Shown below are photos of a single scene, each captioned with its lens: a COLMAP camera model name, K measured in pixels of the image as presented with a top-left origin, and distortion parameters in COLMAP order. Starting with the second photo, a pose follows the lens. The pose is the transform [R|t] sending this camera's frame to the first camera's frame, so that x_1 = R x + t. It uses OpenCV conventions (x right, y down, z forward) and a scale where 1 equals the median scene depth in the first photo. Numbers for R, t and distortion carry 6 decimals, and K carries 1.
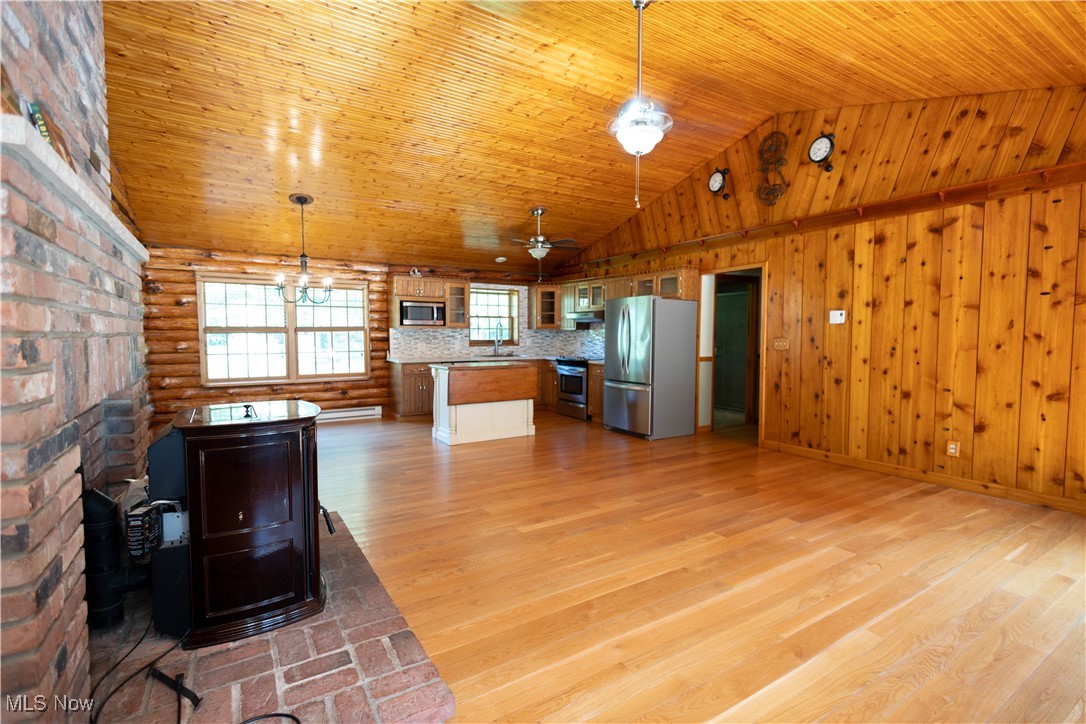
lens RADIAL K [[500.1, 0, 543.0], [0, 500.1, 362.0], [0, 0, 1]] dist [0.003519, -0.000074]
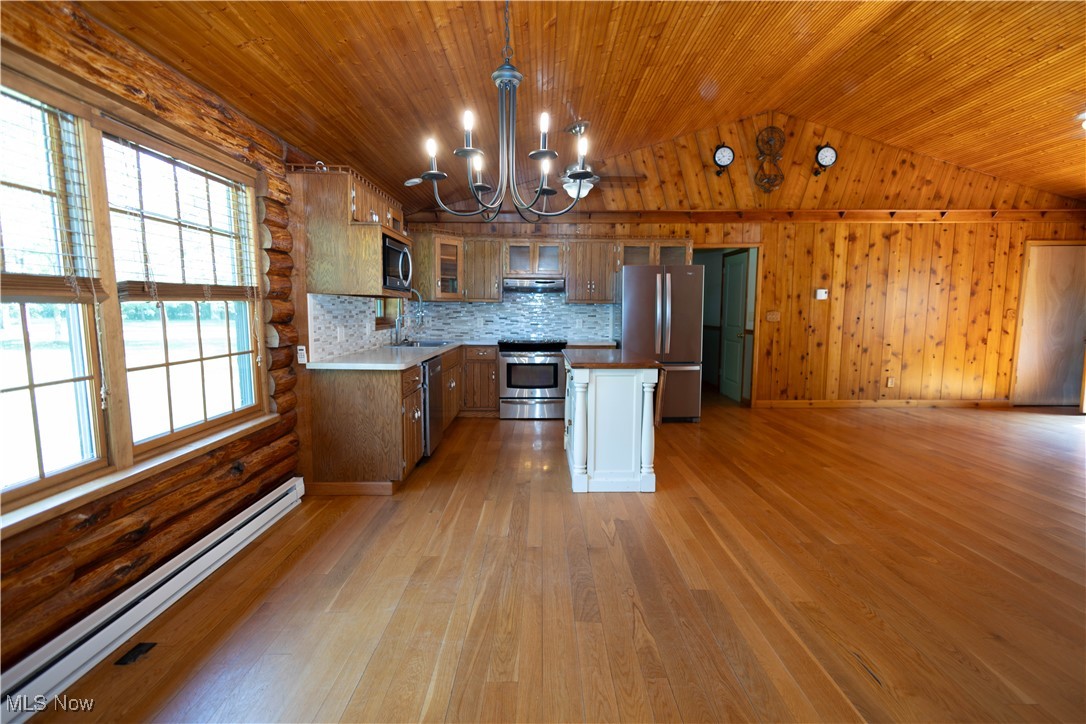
lens RADIAL K [[500.1, 0, 543.0], [0, 500.1, 362.0], [0, 0, 1]] dist [0.003519, -0.000074]
pose [[0.526437, -0.090277, 0.845408, -0.870874], [0.048075, 0.995917, 0.076413, -0.048928], [-0.848854, 0.000416, 0.528627, 0.914454]]
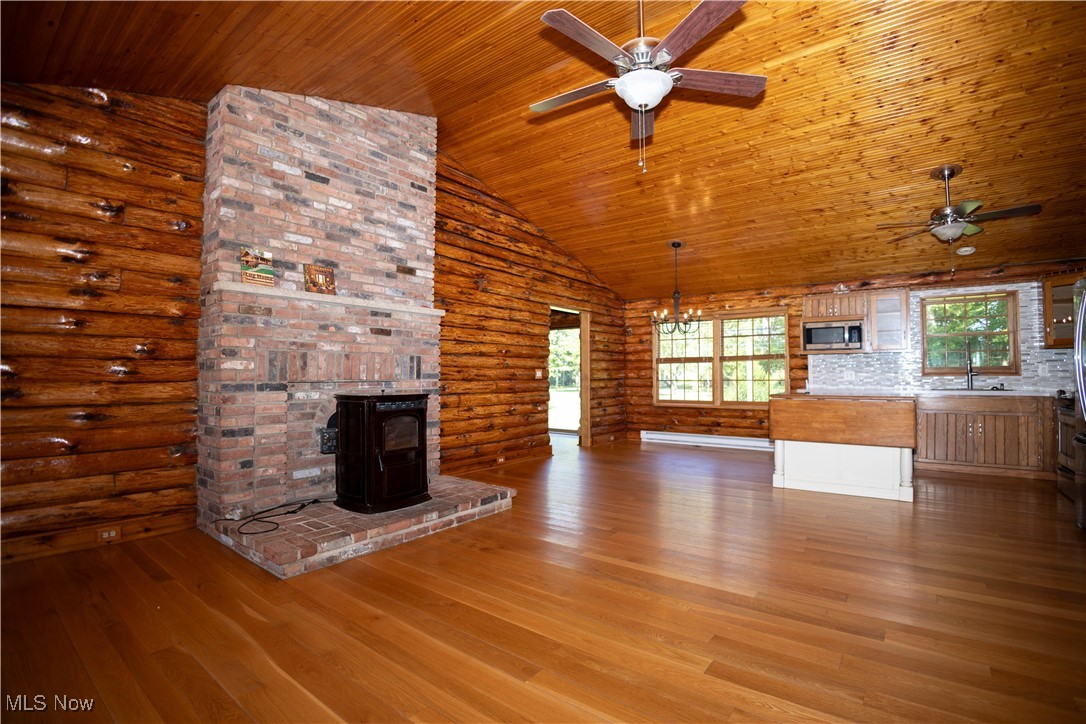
lens RADIAL K [[494.0, 0, 543.0], [0, 494.0, 362.0], [0, 0, 1]] dist [-0.057636, 0.000018]
pose [[0.347683, -0.027923, -0.937196, 0.525916], [-0.050906, 0.997520, -0.048606, 0.018264], [0.936229, 0.064609, 0.345400, 0.387598]]
